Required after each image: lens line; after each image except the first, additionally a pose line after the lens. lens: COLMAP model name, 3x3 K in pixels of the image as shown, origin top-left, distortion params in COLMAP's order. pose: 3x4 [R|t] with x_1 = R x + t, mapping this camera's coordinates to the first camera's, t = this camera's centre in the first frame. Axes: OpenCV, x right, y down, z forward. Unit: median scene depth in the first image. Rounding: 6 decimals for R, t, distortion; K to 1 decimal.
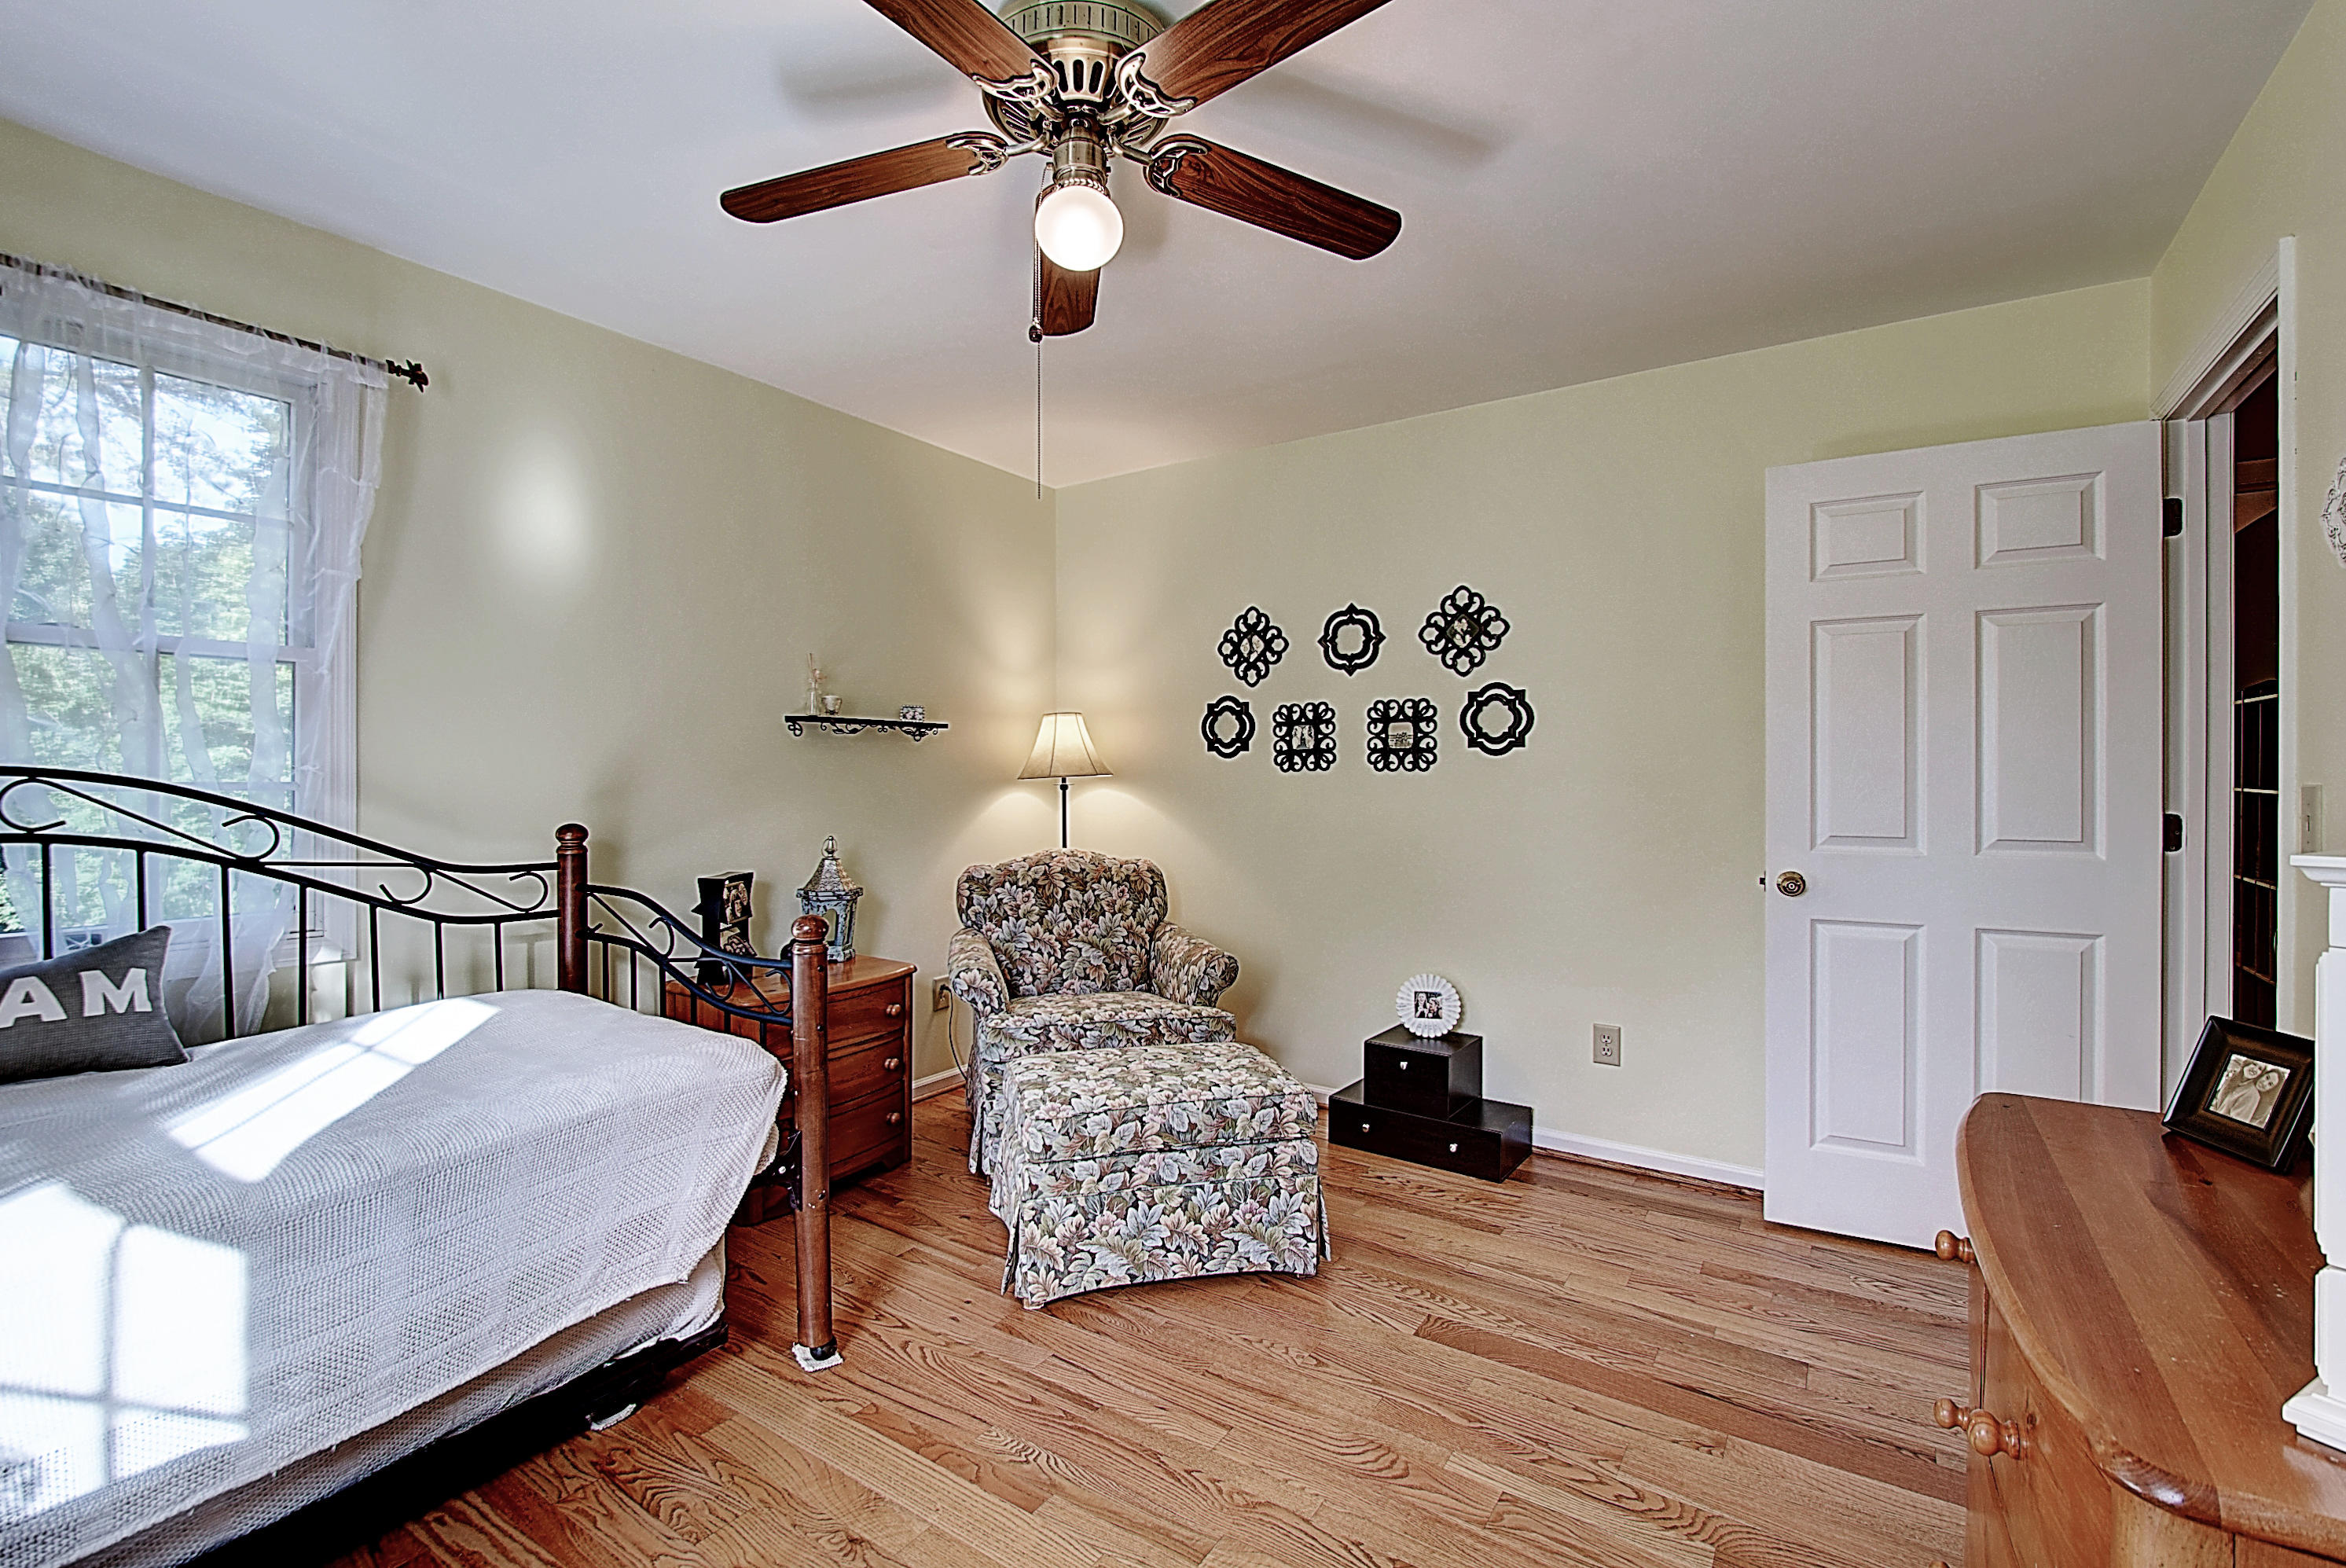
lens RADIAL K [[1018.3, 0, 1173.0], [0, 1018.3, 784.0], [0, 0, 1]] dist [0.000412, -0.000070]
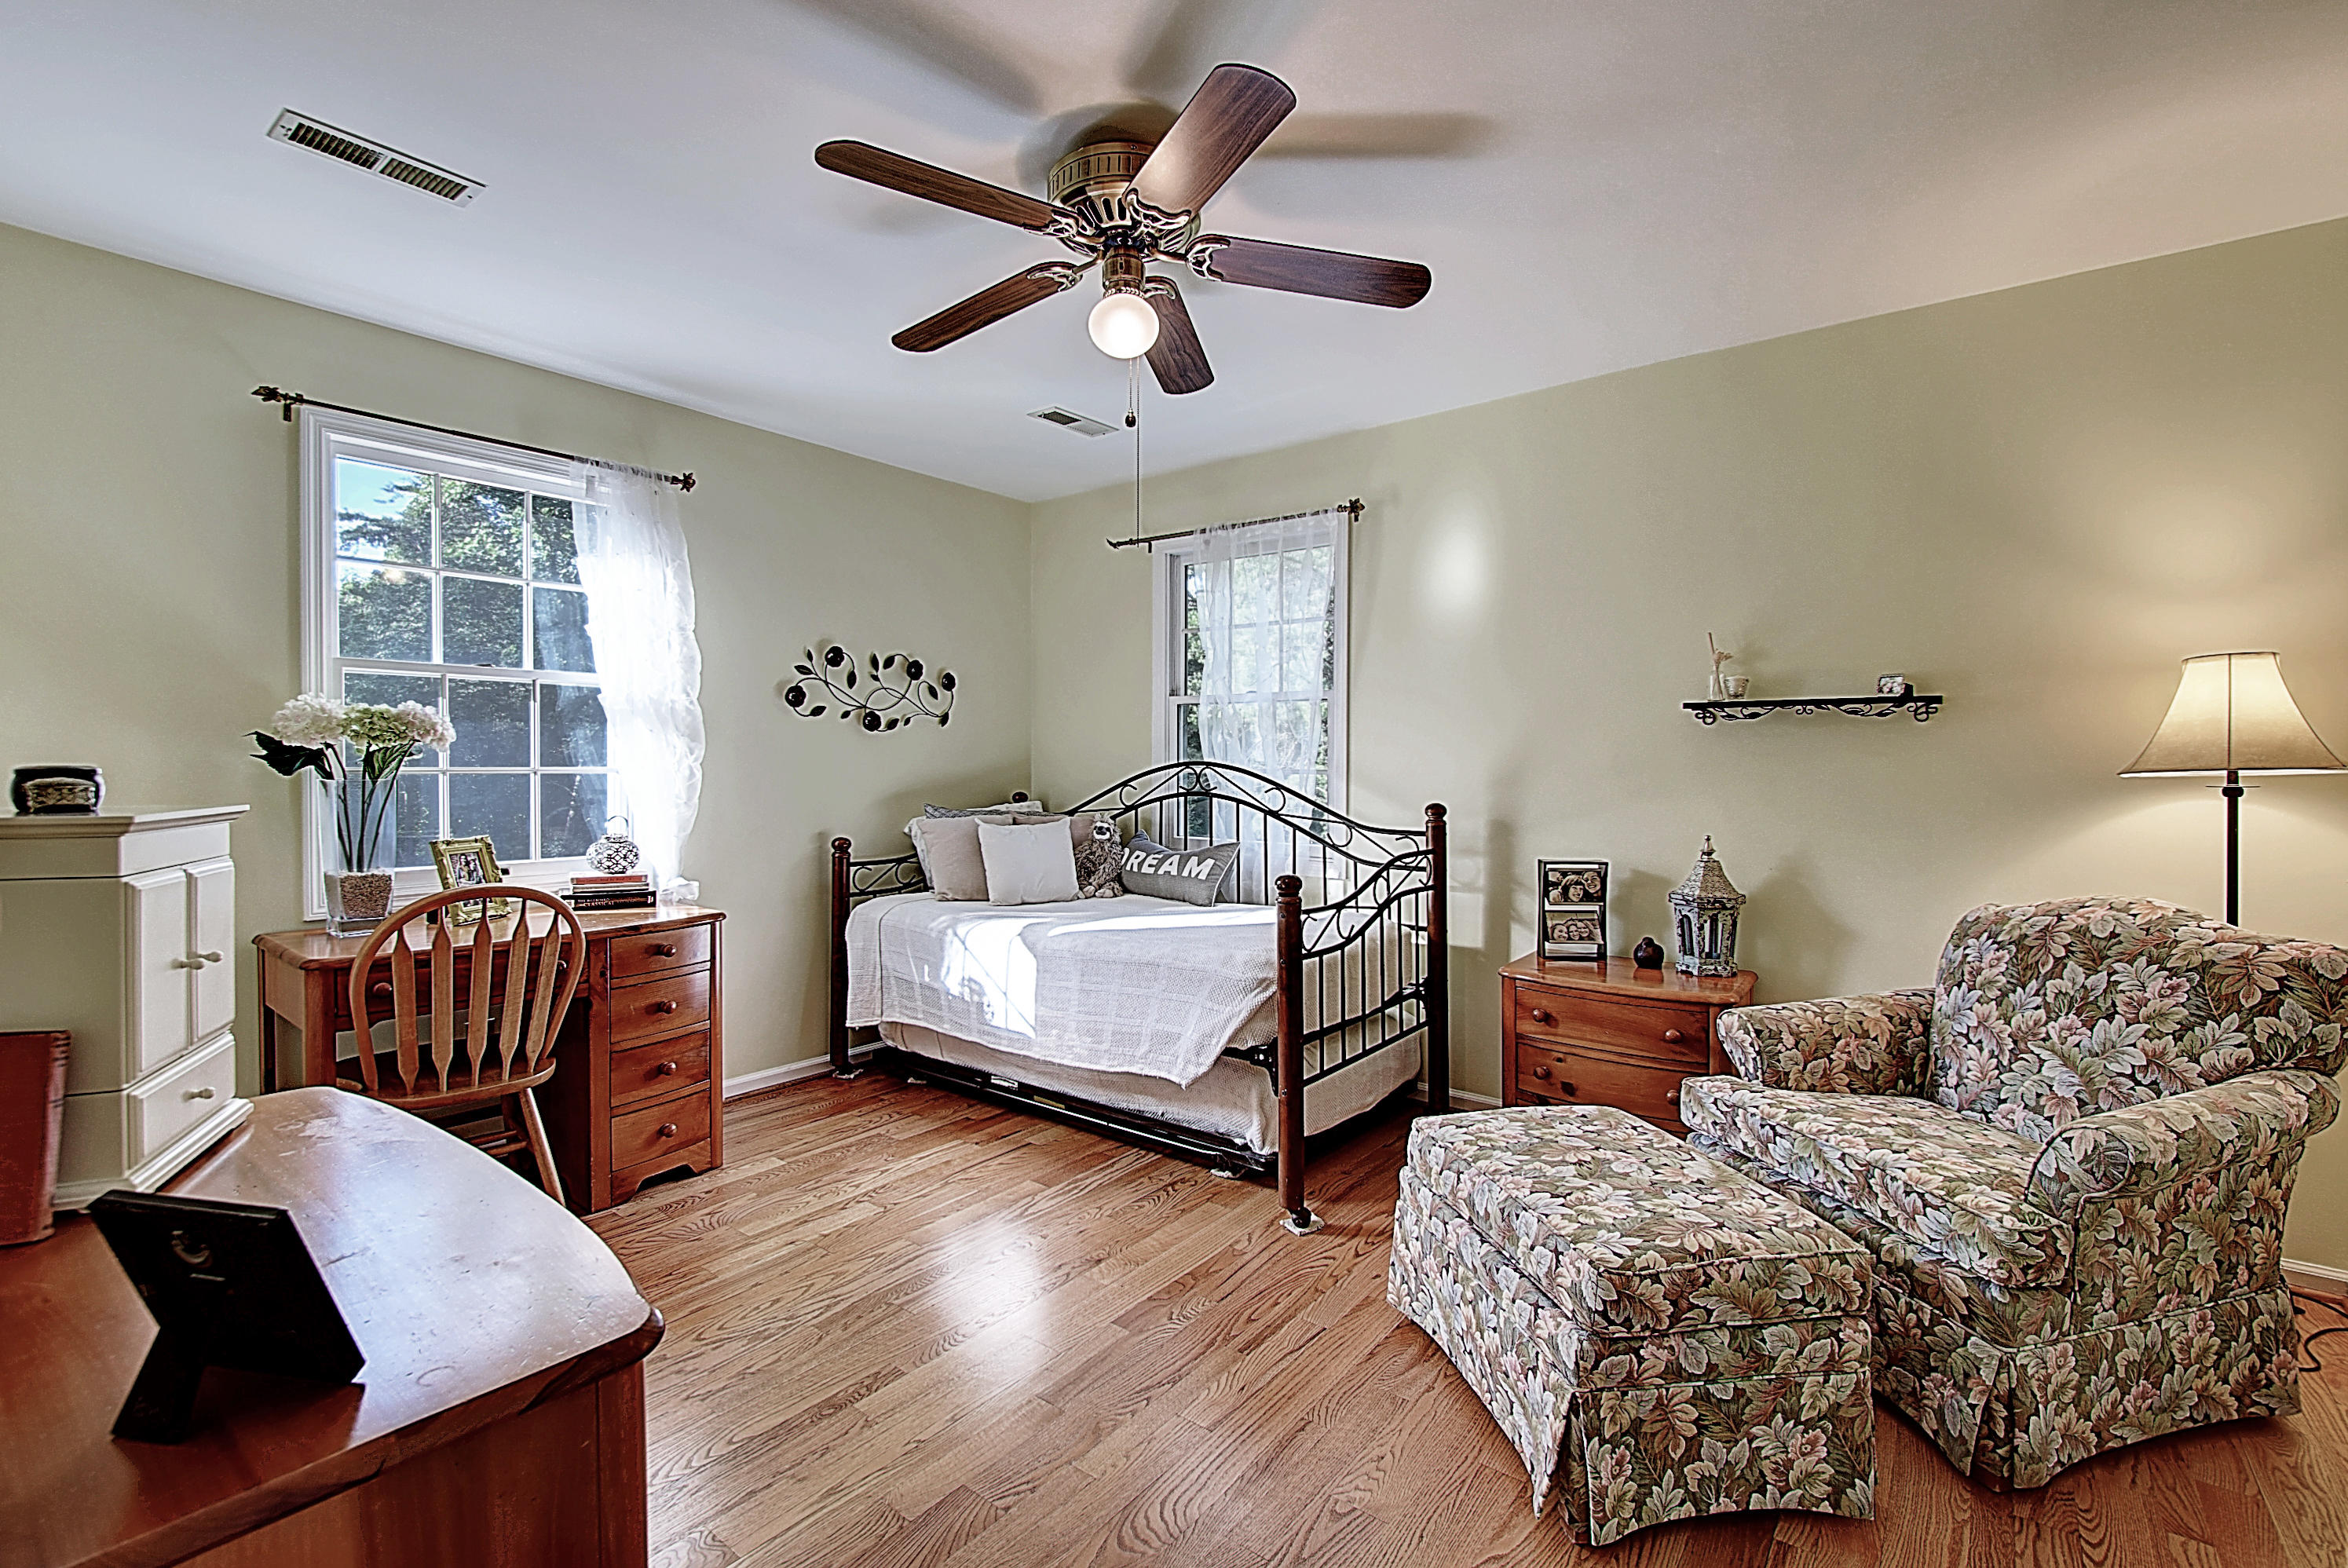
lens RADIAL K [[1044.9, 0, 1163.0], [0, 1044.9, 779.1], [0, 0, 1]] dist [-0.001237, -0.000690]
pose [[-0.083706, 0.014116, -0.996391, 0.791880], [-0.010980, 0.999826, 0.015087, -0.008601], [0.996430, 0.012204, -0.083537, 0.768418]]
